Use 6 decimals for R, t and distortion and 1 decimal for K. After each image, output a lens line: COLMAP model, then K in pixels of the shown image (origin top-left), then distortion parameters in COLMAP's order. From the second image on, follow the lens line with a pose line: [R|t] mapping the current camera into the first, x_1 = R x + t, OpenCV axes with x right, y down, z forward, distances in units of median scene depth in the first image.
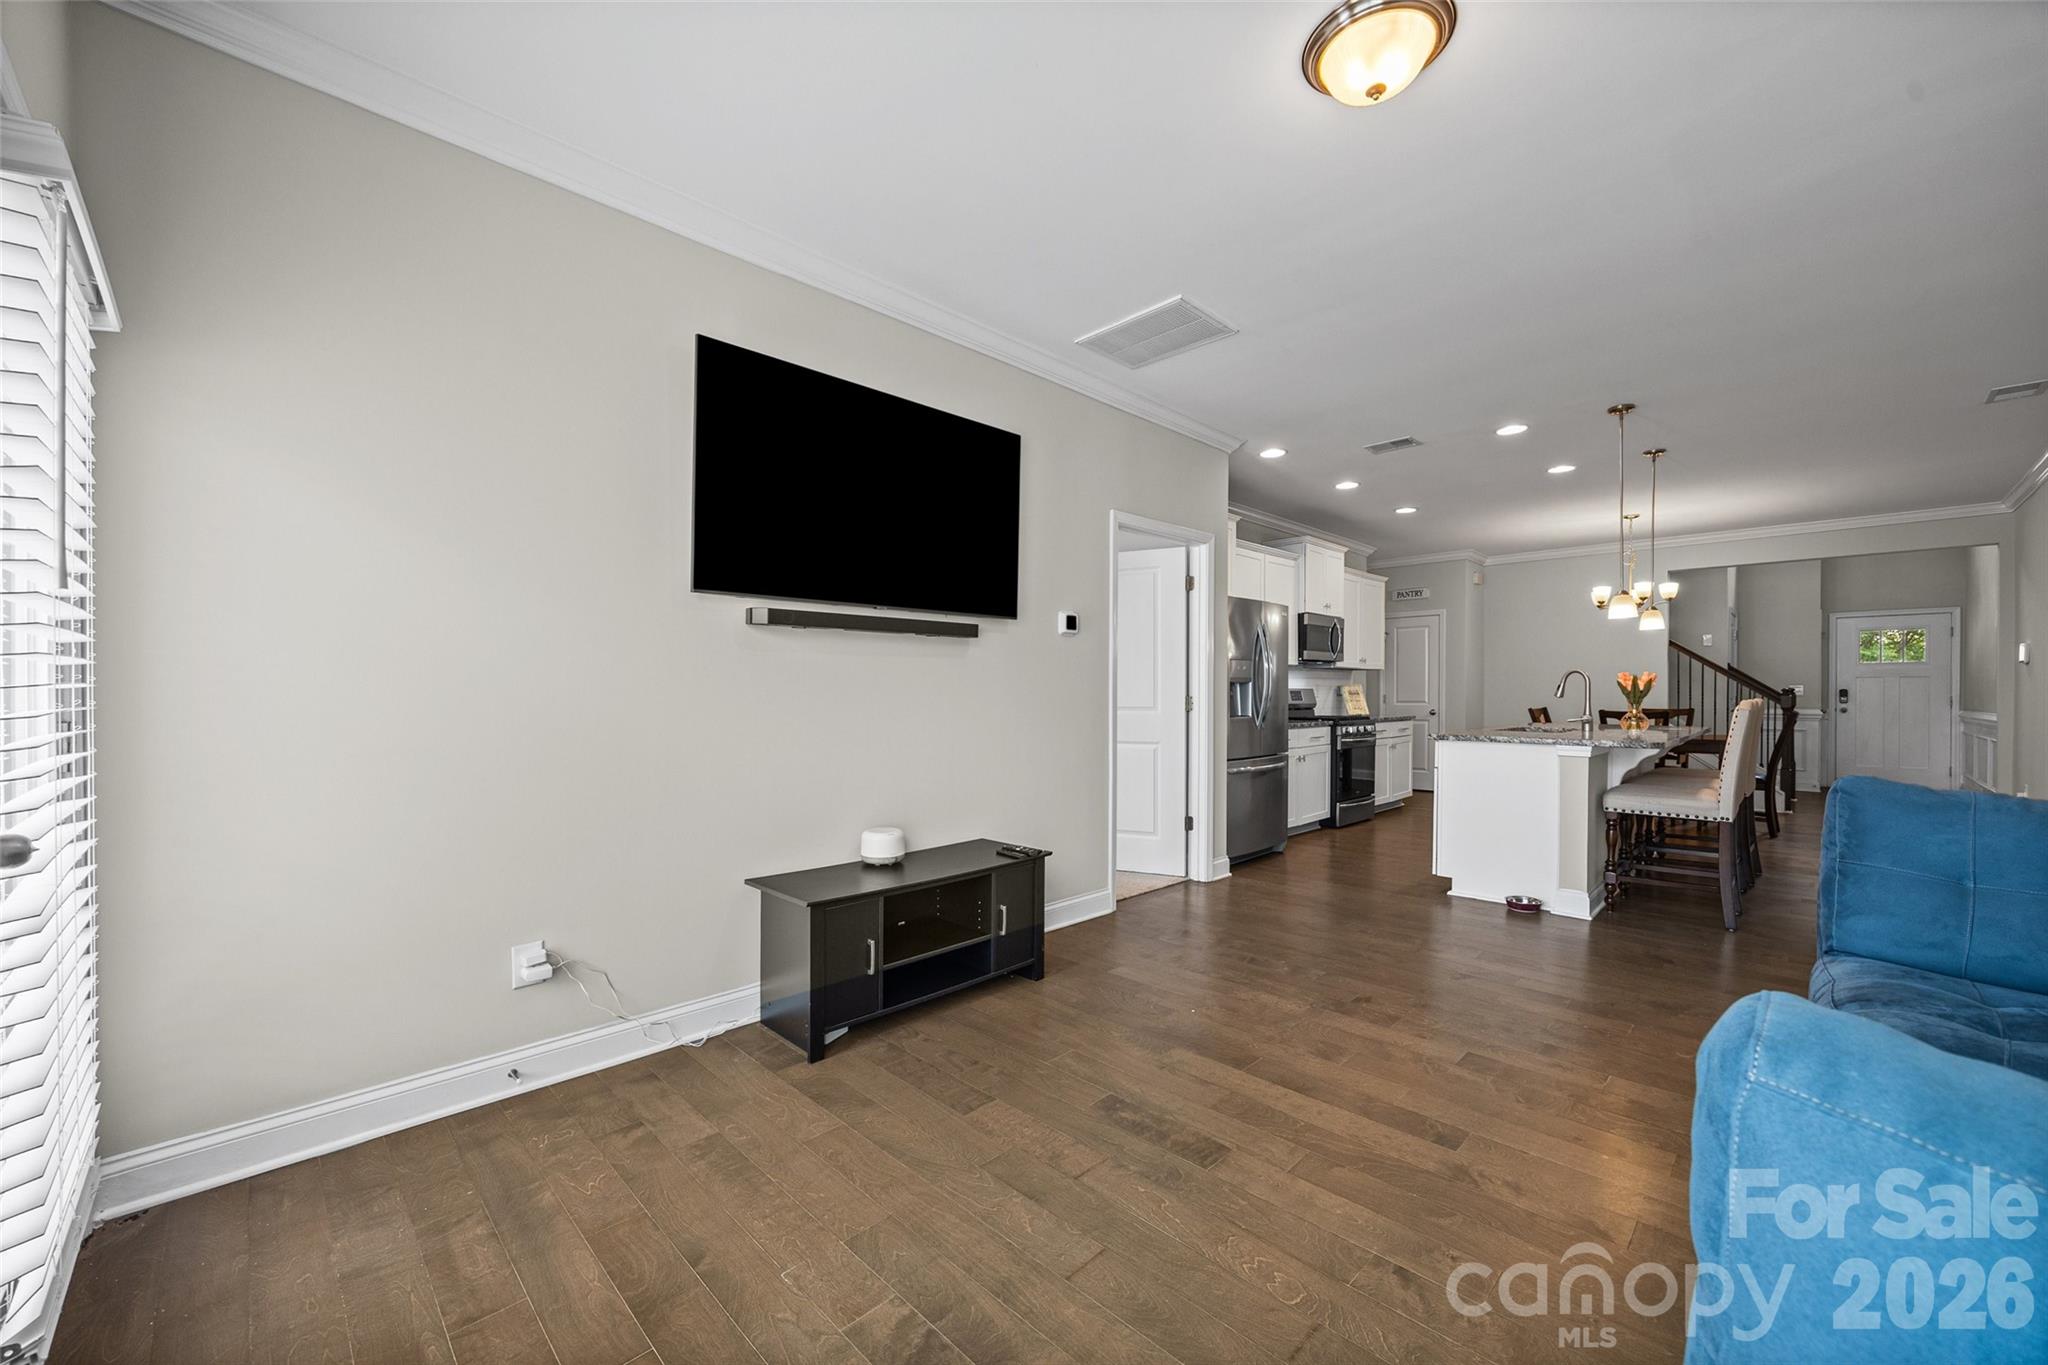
lens RADIAL K [[788.1, 0, 1025.0], [0, 788.1, 696.9], [0, 0, 1]] dist [0.003005, 0.000288]
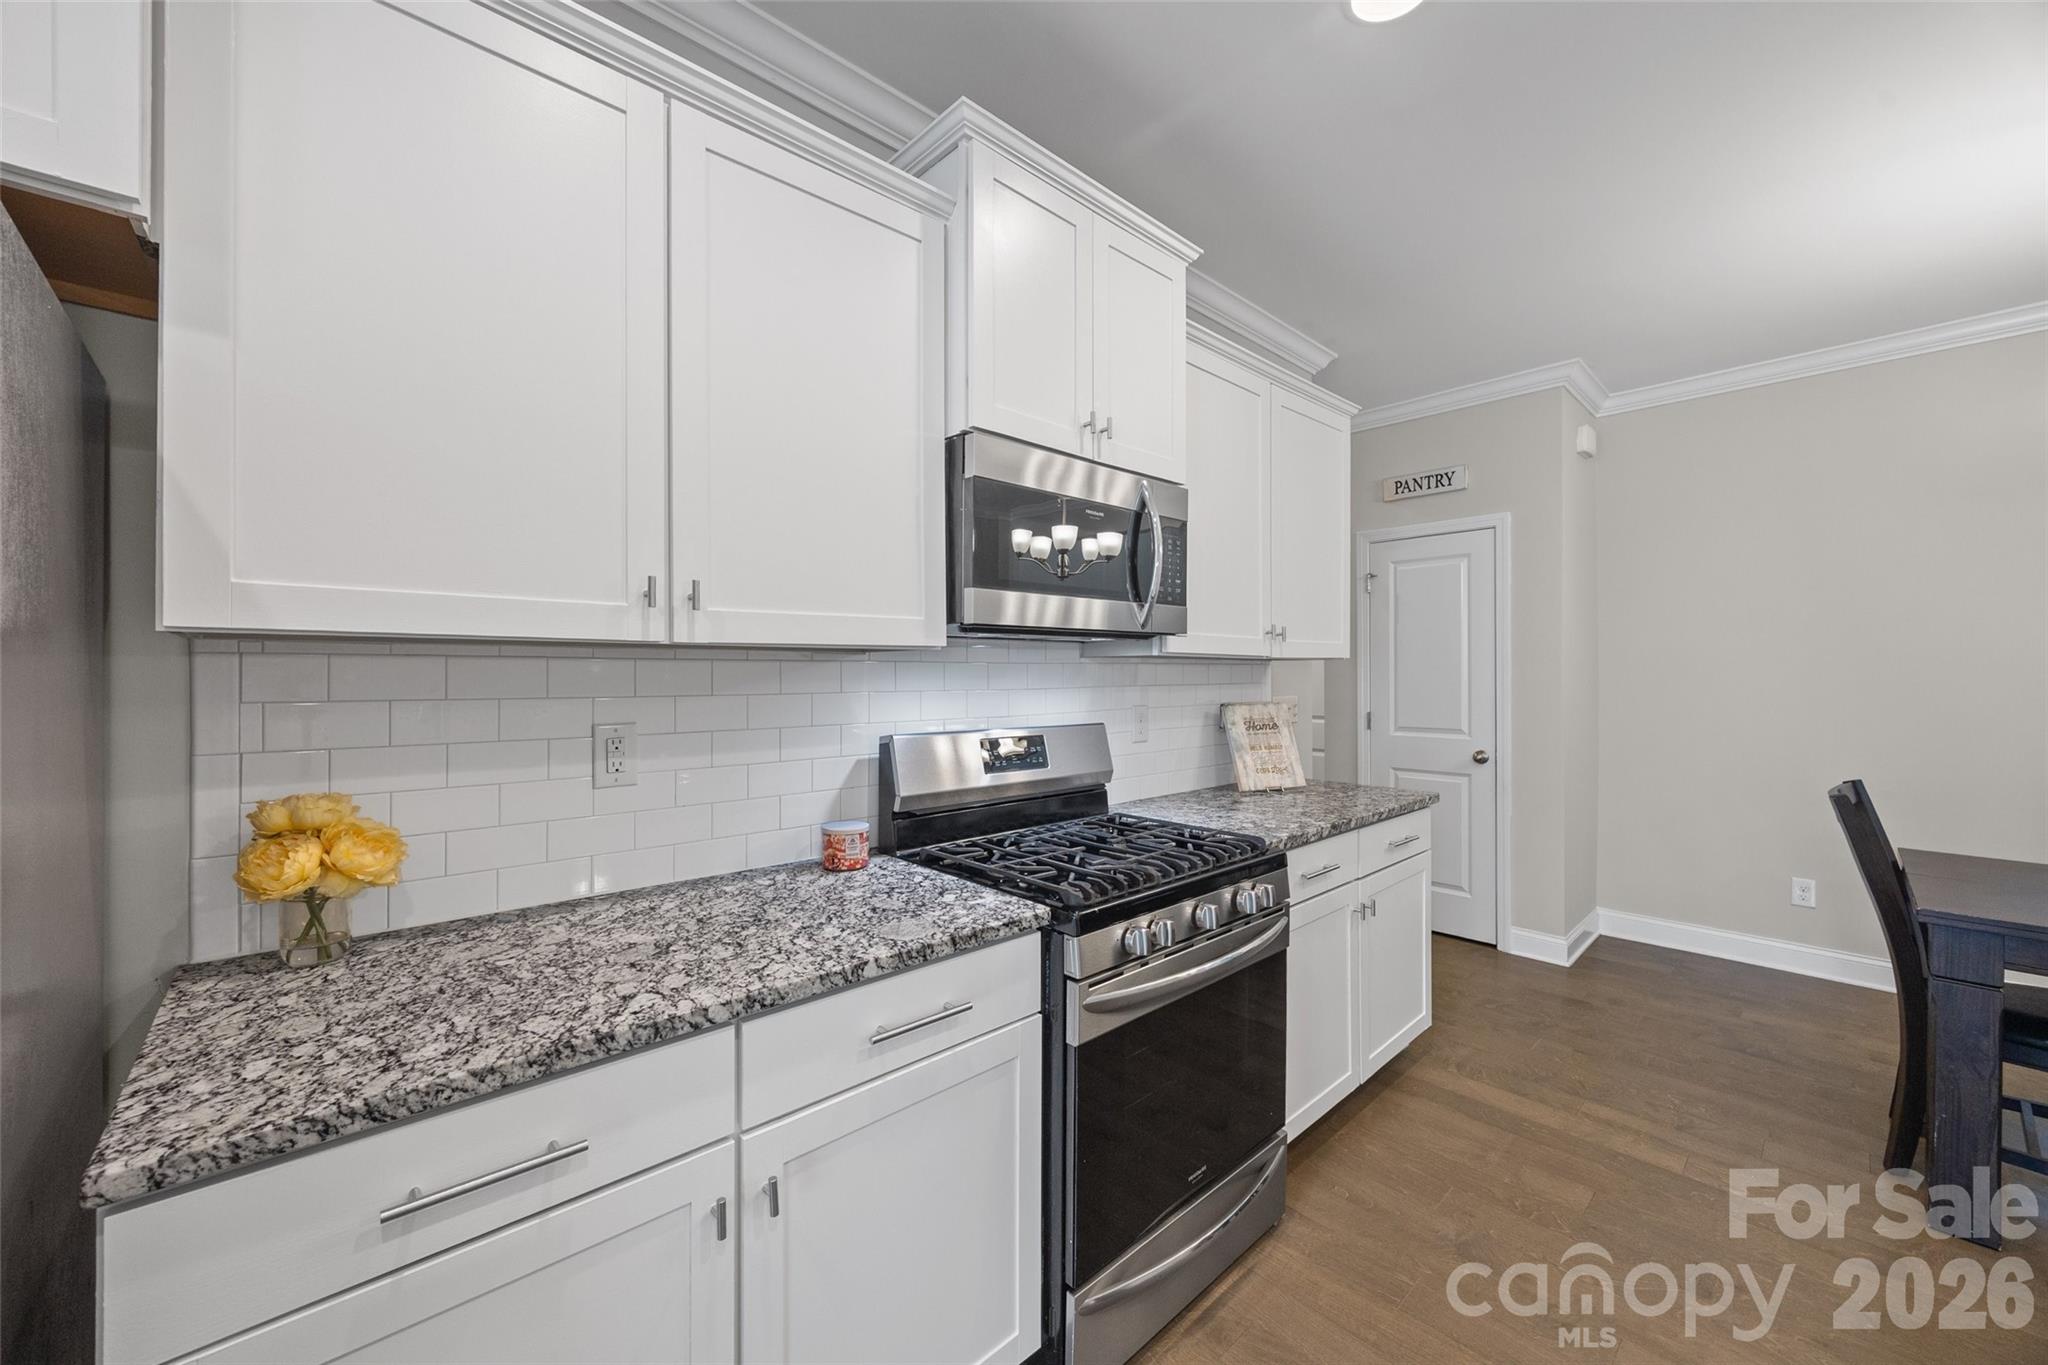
lens RADIAL K [[788.1, 0, 1014.4], [0, 788.1, 675.0], [0, 0, 1]] dist [0.003005, 0.000288]
pose [[0.999432, -0.001893, -0.033656, 0.319008], [0.001841, 0.999997, -0.001600, -0.026959], [0.033659, 0.001537, 0.999432, 0.643731]]
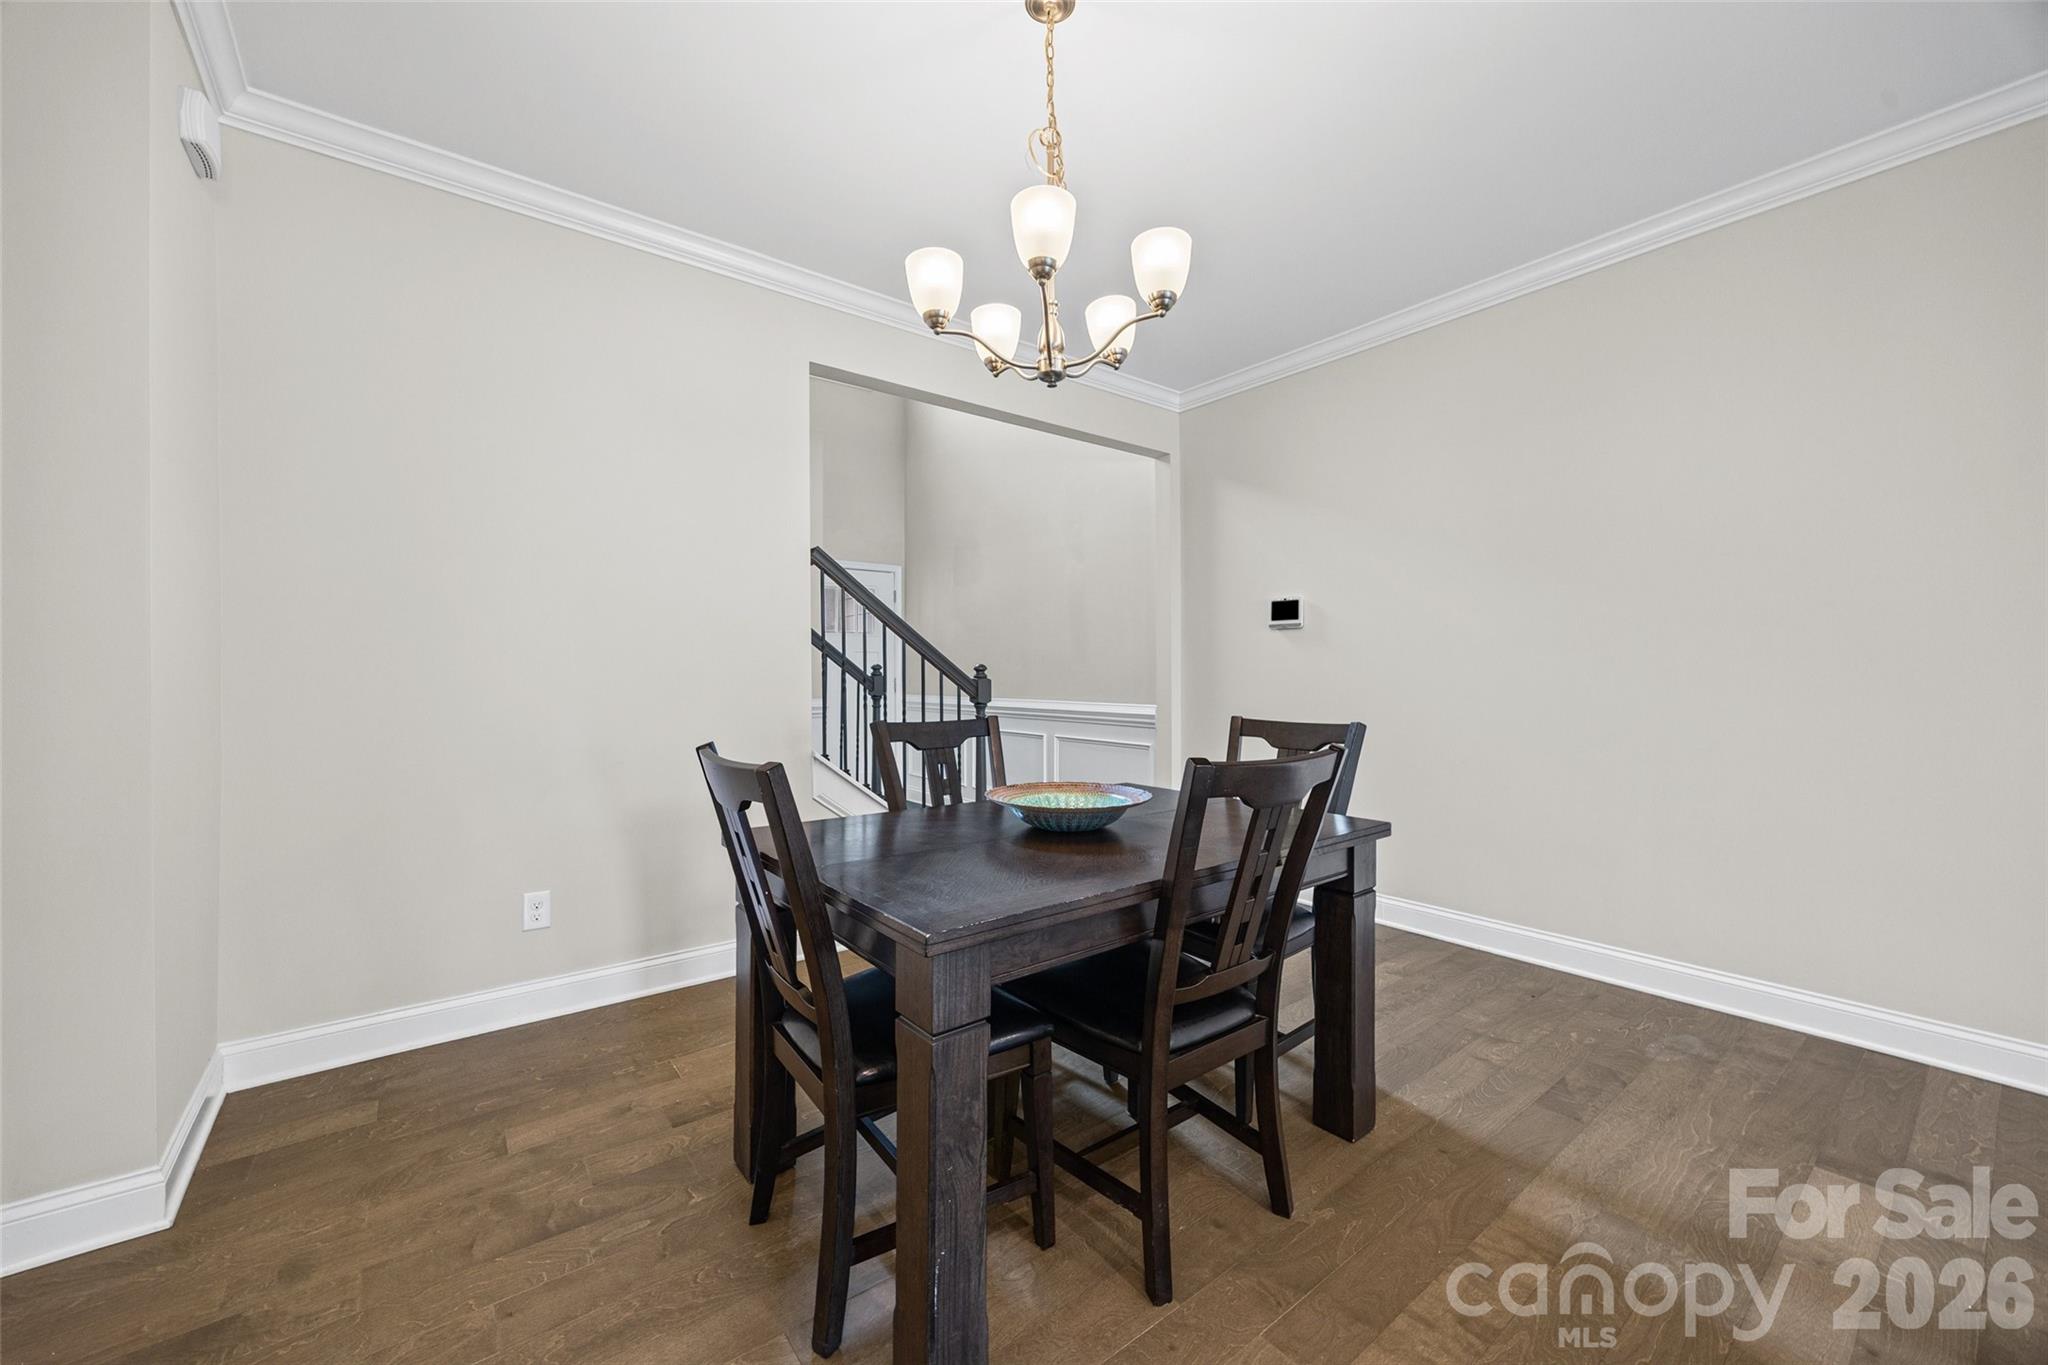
lens RADIAL K [[788.1, 0, 1012.5], [0, 788.1, 672.8], [0, 0, 1]] dist [0.003005, 0.000288]
pose [[0.131717, 0.002106, 0.991285, 0.481668], [0.004185, 0.999988, -0.002680, 0.004161], [-0.991278, 0.004501, 0.131707, 0.923283]]
